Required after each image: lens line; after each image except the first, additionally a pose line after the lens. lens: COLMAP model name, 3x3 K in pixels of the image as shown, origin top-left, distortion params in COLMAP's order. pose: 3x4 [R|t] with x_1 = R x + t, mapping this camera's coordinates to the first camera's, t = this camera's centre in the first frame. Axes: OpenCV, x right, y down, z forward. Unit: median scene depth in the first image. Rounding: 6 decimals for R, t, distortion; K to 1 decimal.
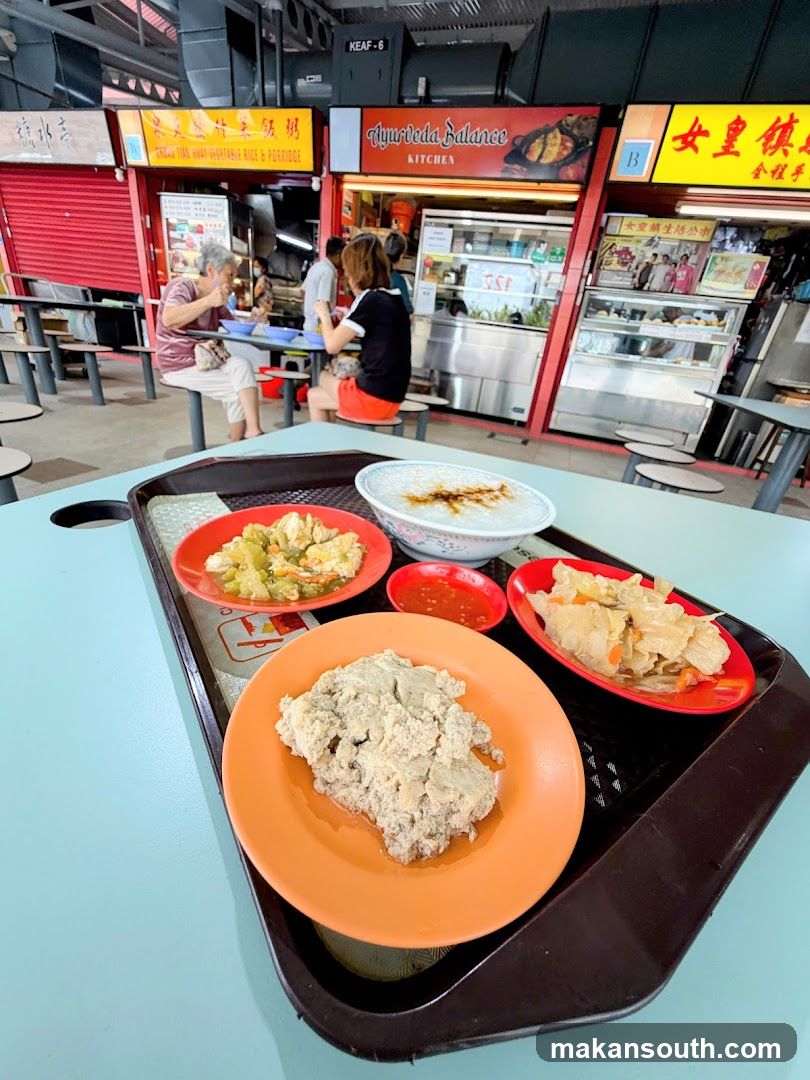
lens RADIAL K [[431.0, 0, 405.0], [0, 431.0, 540.0], [0, 0, 1]] dist [-0.002678, -0.000388]
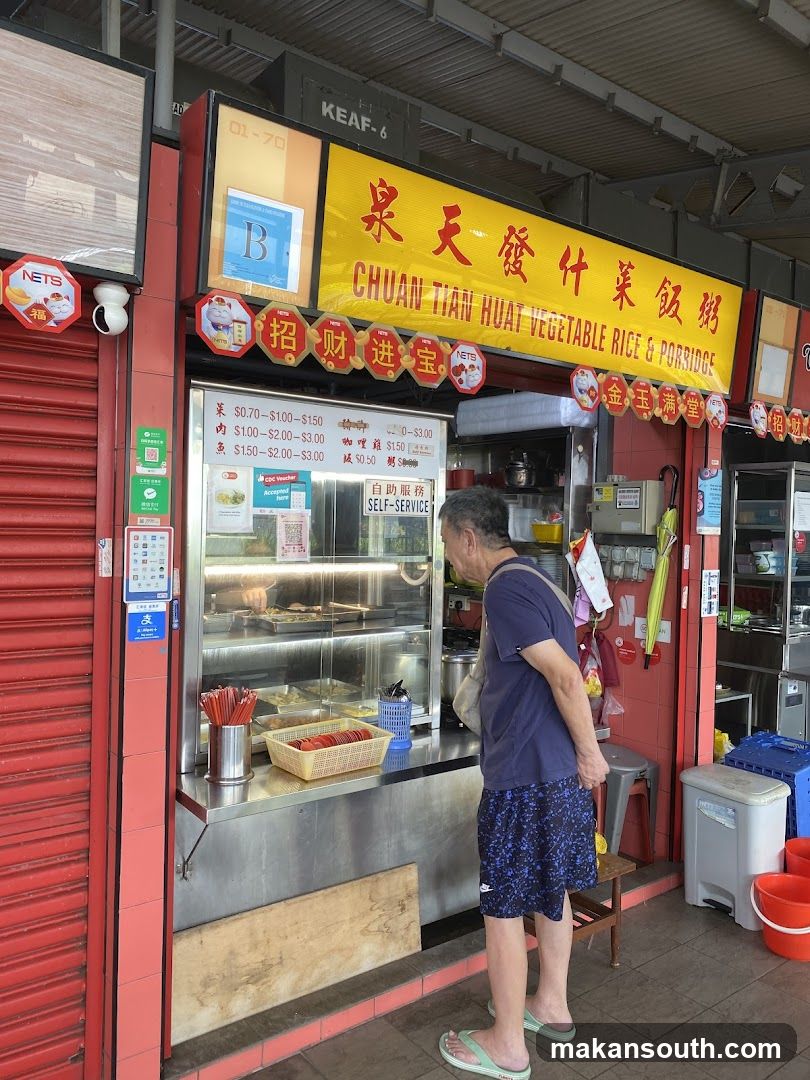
lens RADIAL K [[839.1, 0, 414.5], [0, 839.1, 540.2], [0, 0, 1]] dist [0.010741, -0.002393]
pose [[0.530511, -0.116024, 0.839700, -0.932449], [0.419799, 0.896544, -0.141345, -0.621207], [-0.736429, 0.427490, 0.524333, 0.714873]]
